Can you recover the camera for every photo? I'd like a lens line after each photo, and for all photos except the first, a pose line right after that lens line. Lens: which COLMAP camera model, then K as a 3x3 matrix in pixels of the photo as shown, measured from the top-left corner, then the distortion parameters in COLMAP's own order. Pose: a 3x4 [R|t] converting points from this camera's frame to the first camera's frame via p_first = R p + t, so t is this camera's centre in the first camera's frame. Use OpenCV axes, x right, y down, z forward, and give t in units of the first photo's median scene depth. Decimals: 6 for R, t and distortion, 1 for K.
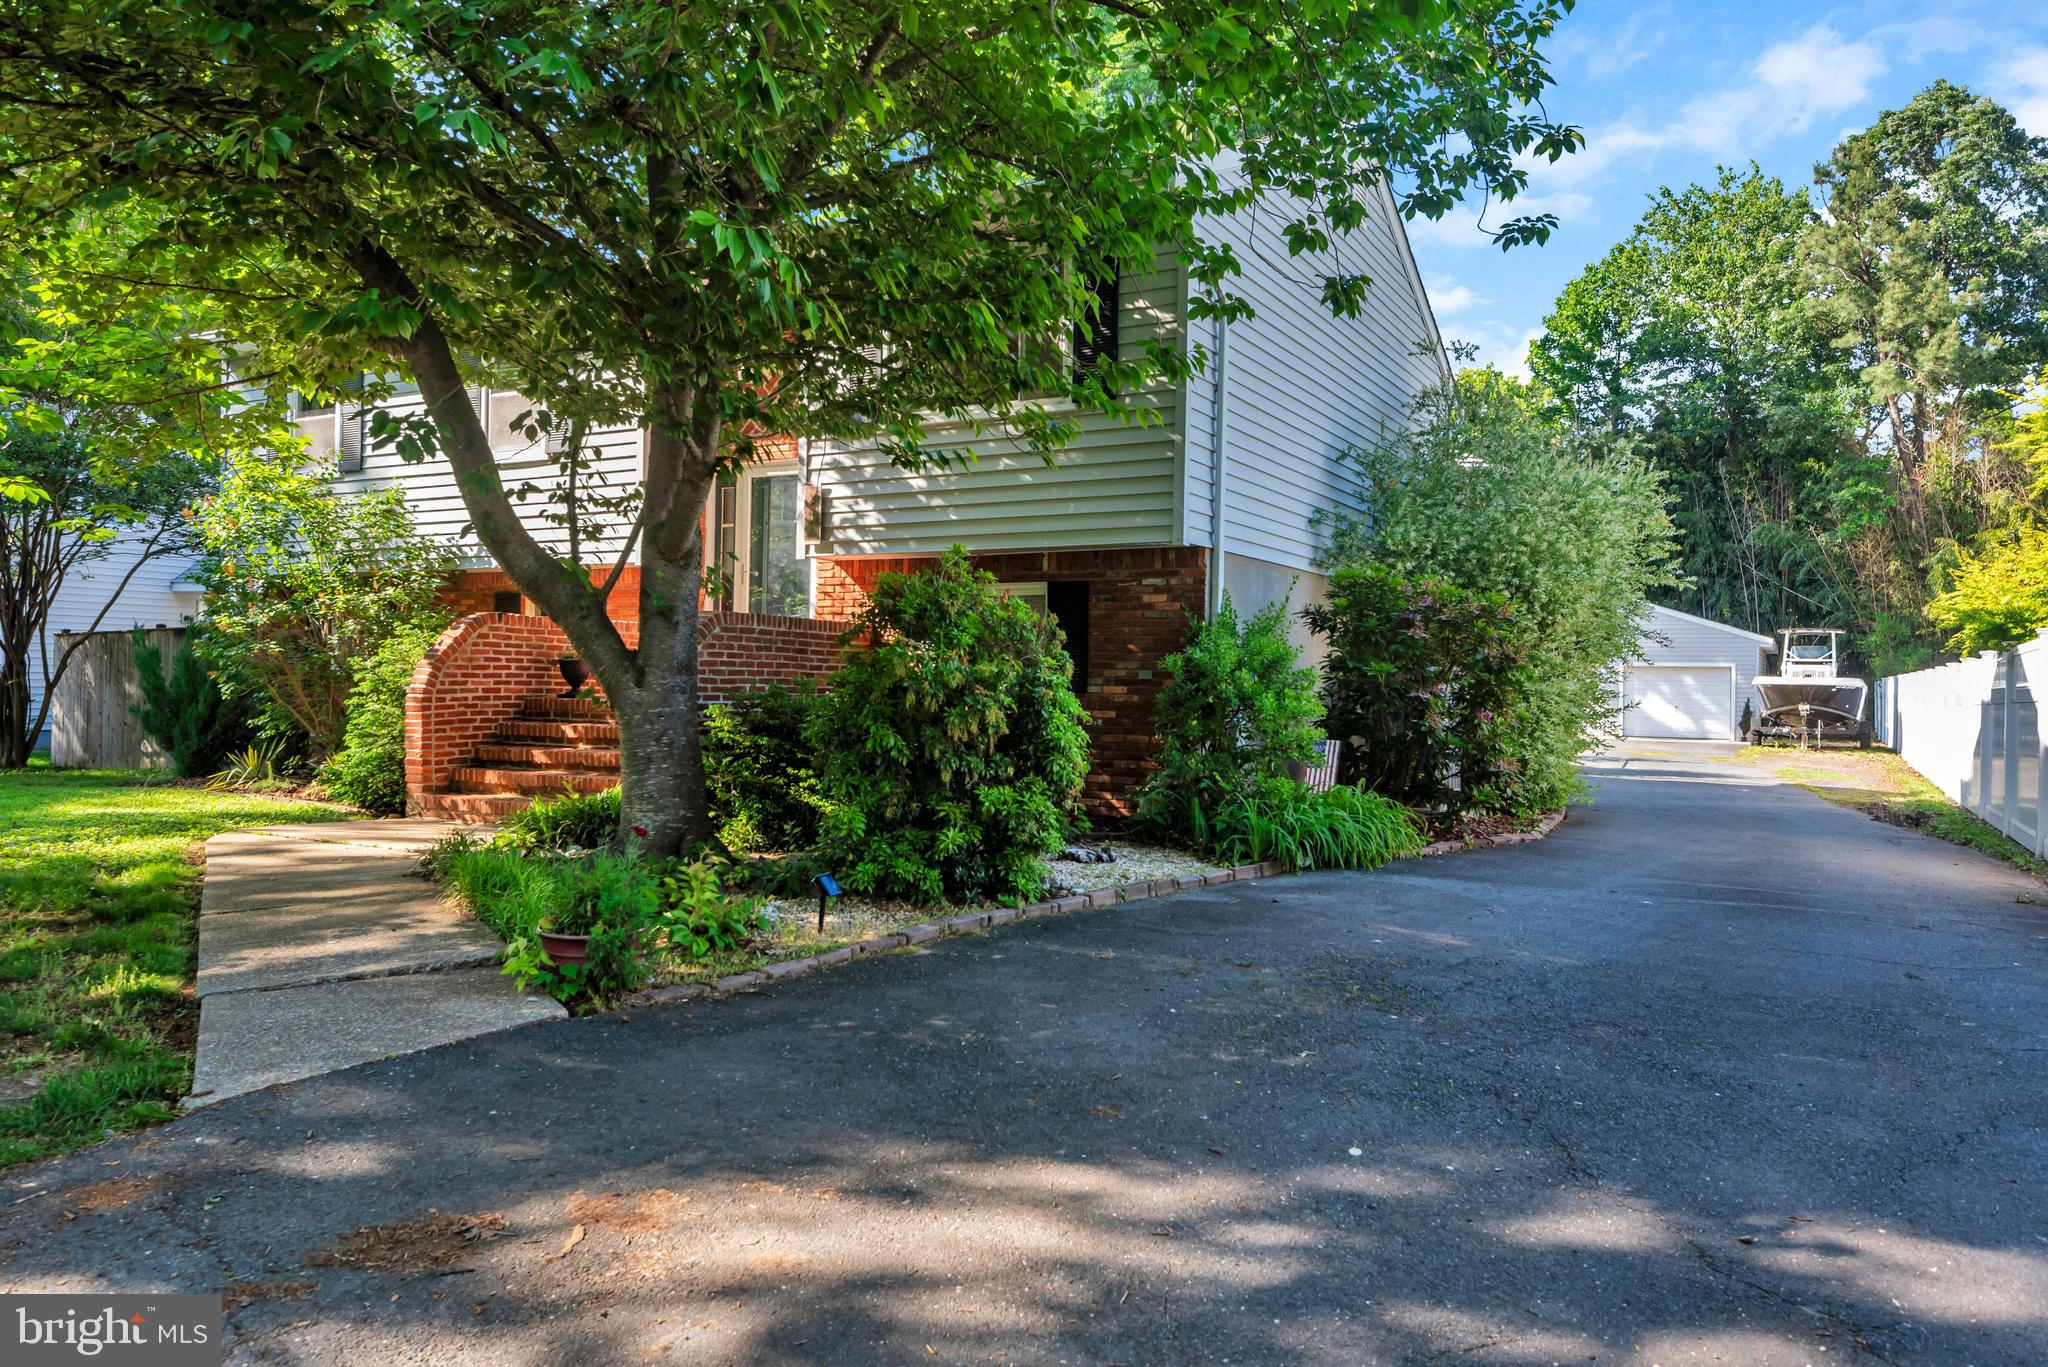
lens RADIAL K [[1352.2, 0, 1031.1], [0, 1352.2, 681.2], [0, 0, 1]] dist [0.022227, -0.005431]
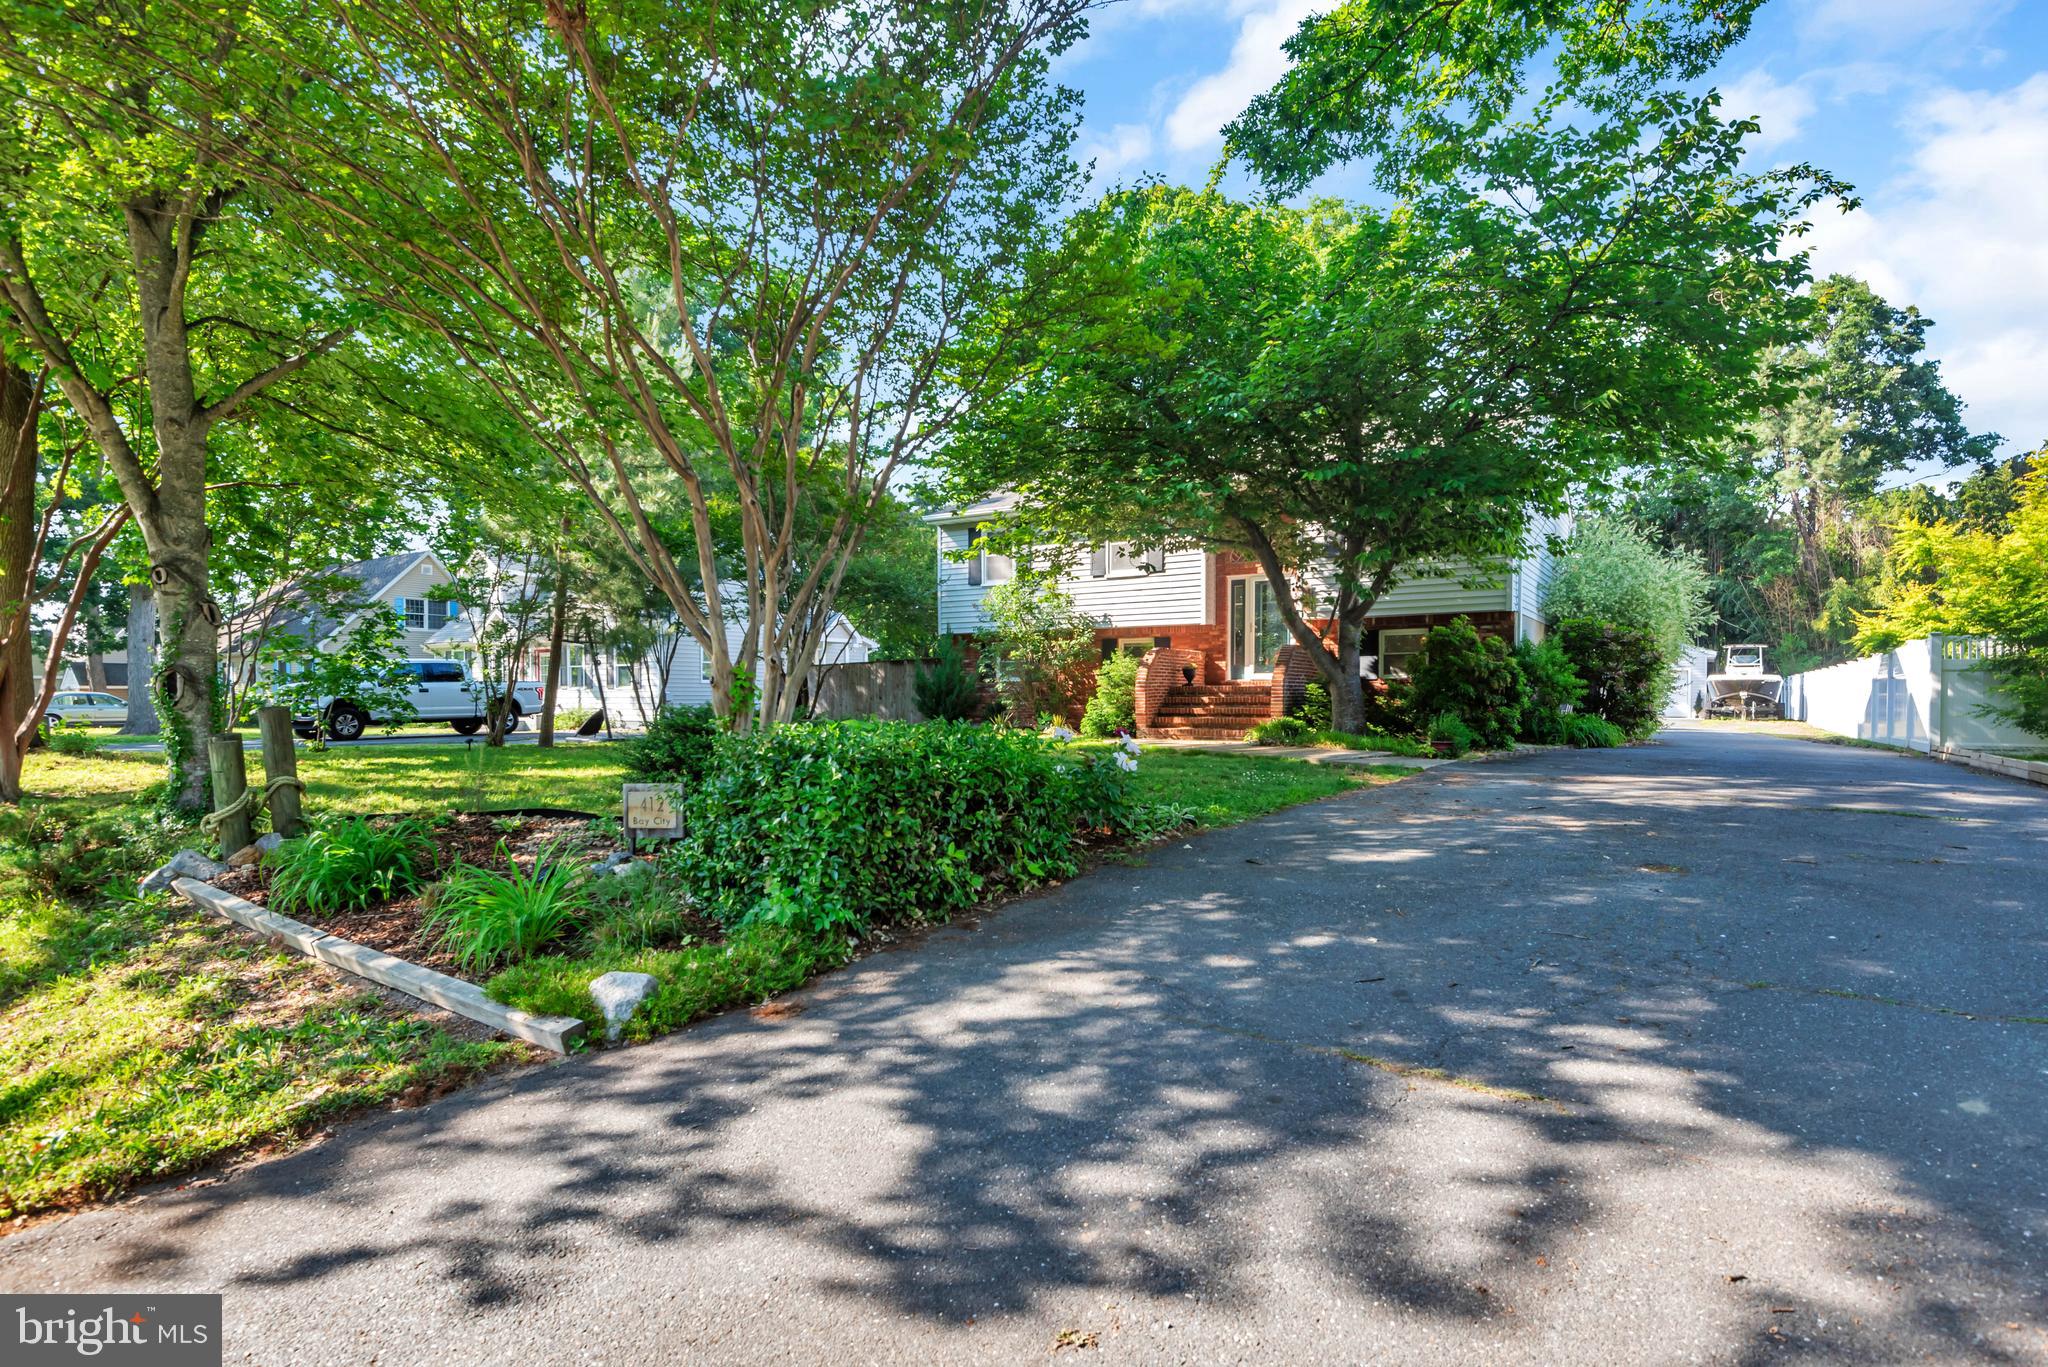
lens RADIAL K [[979.9, 0, 1020.7], [0, 979.9, 723.5], [0, 0, 1]] dist [-0.000674, -0.000501]
pose [[0.995844, -0.013391, -0.090089, -0.171616], [0.015906, 0.999502, 0.027257, 0.009293], [0.089679, -0.028577, 0.995561, -0.219522]]
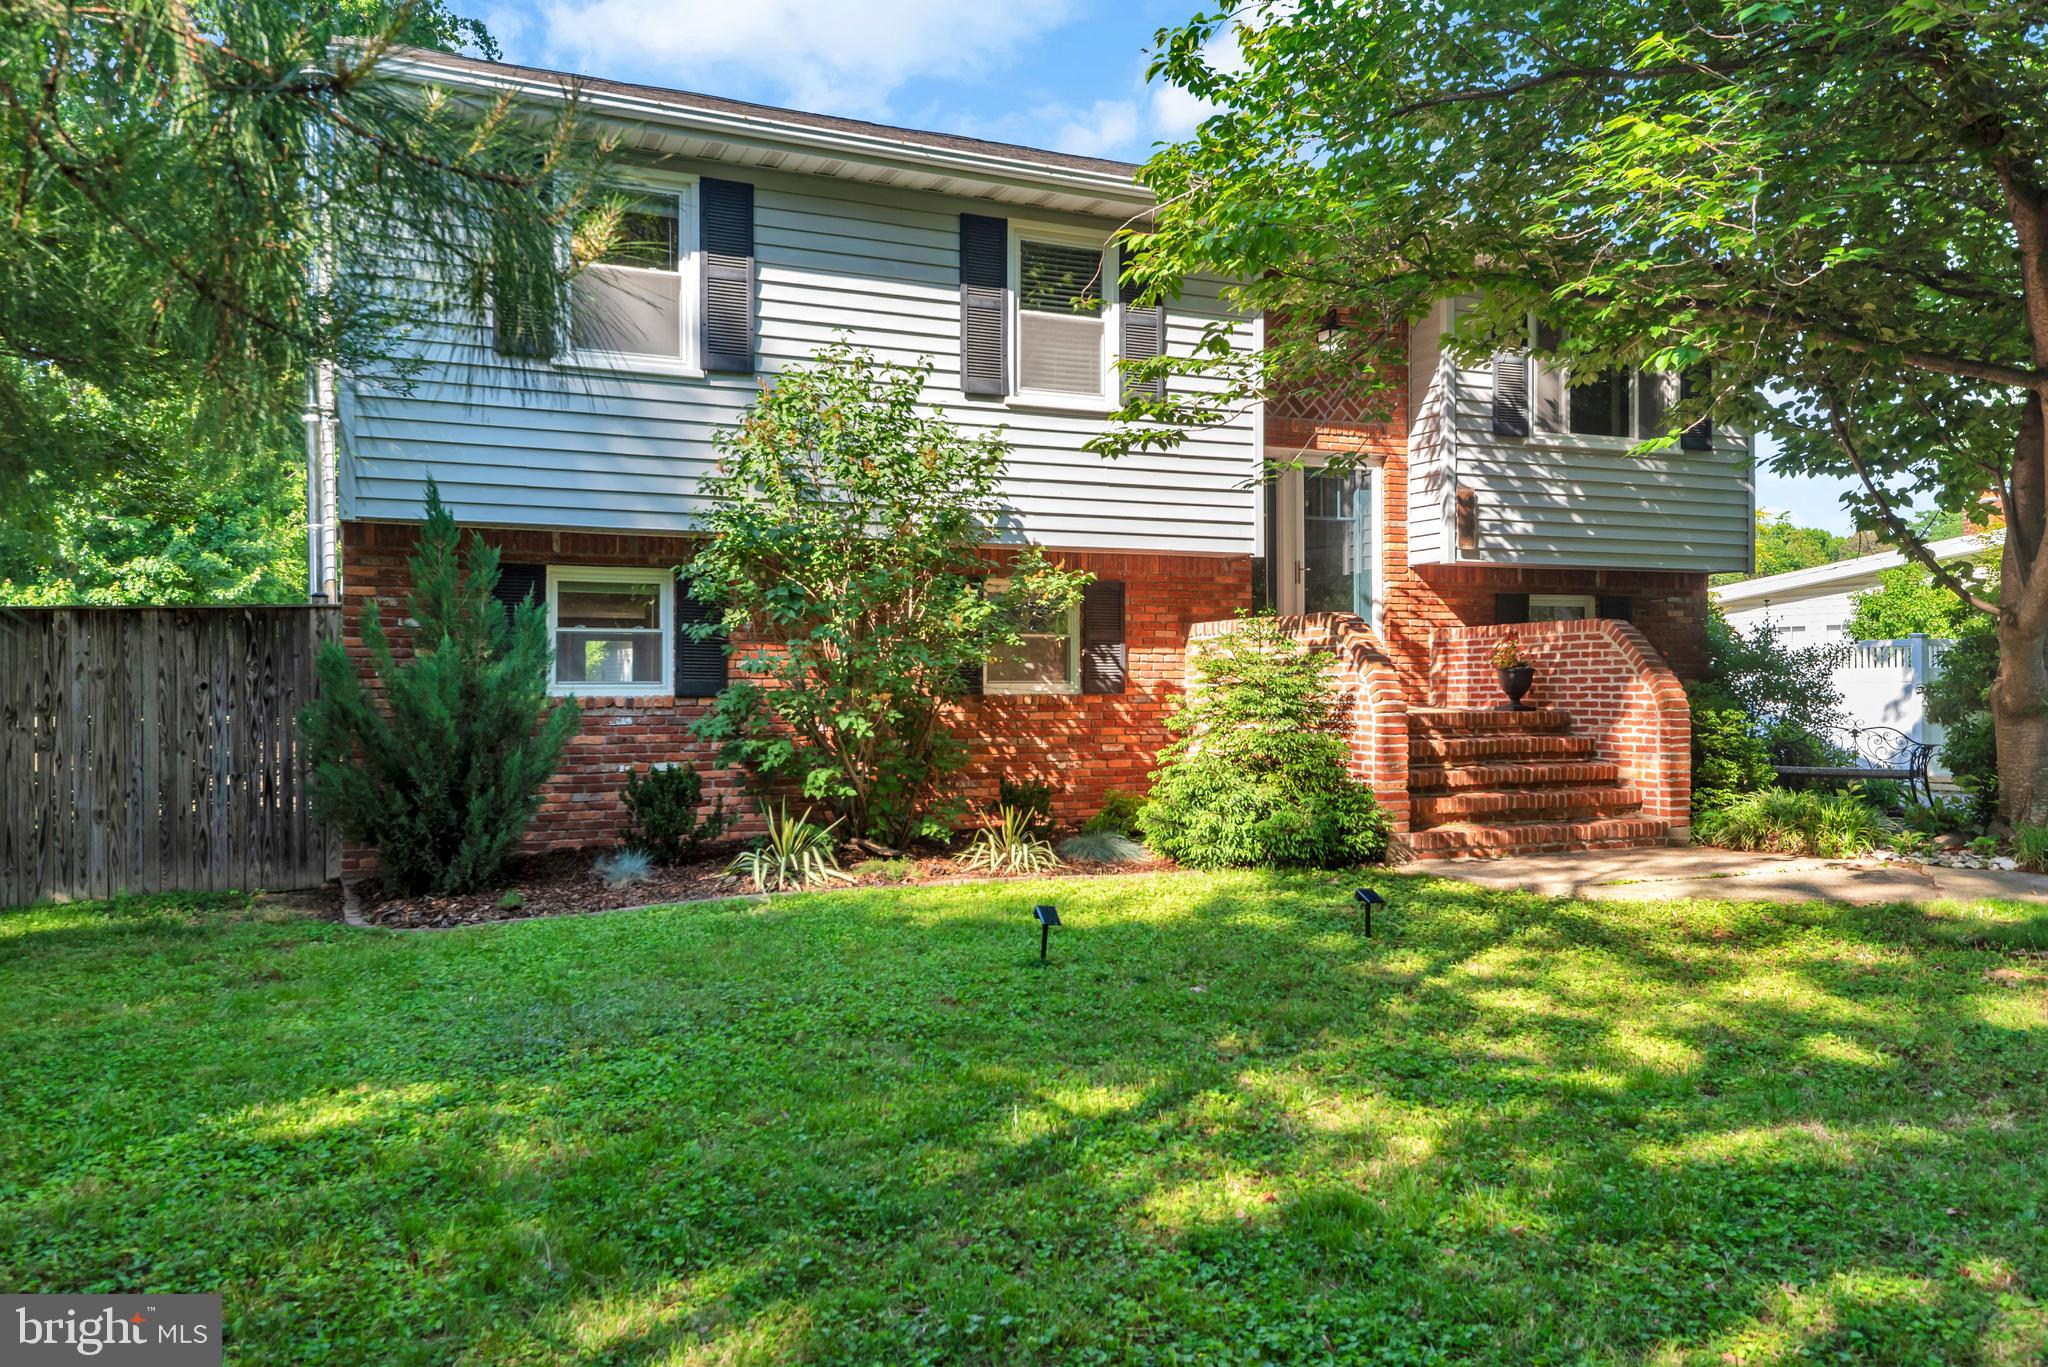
lens RADIAL K [[1503.9, 0, 1027.9], [0, 1503.9, 686.3], [0, 0, 1]] dist [0.030531, -0.011386]
pose [[0.602659, -0.022374, 0.797685, -0.446471], [0.012154, 0.999748, 0.018859, -0.009022], [-0.797907, -0.001670, 0.602779, 0.212218]]
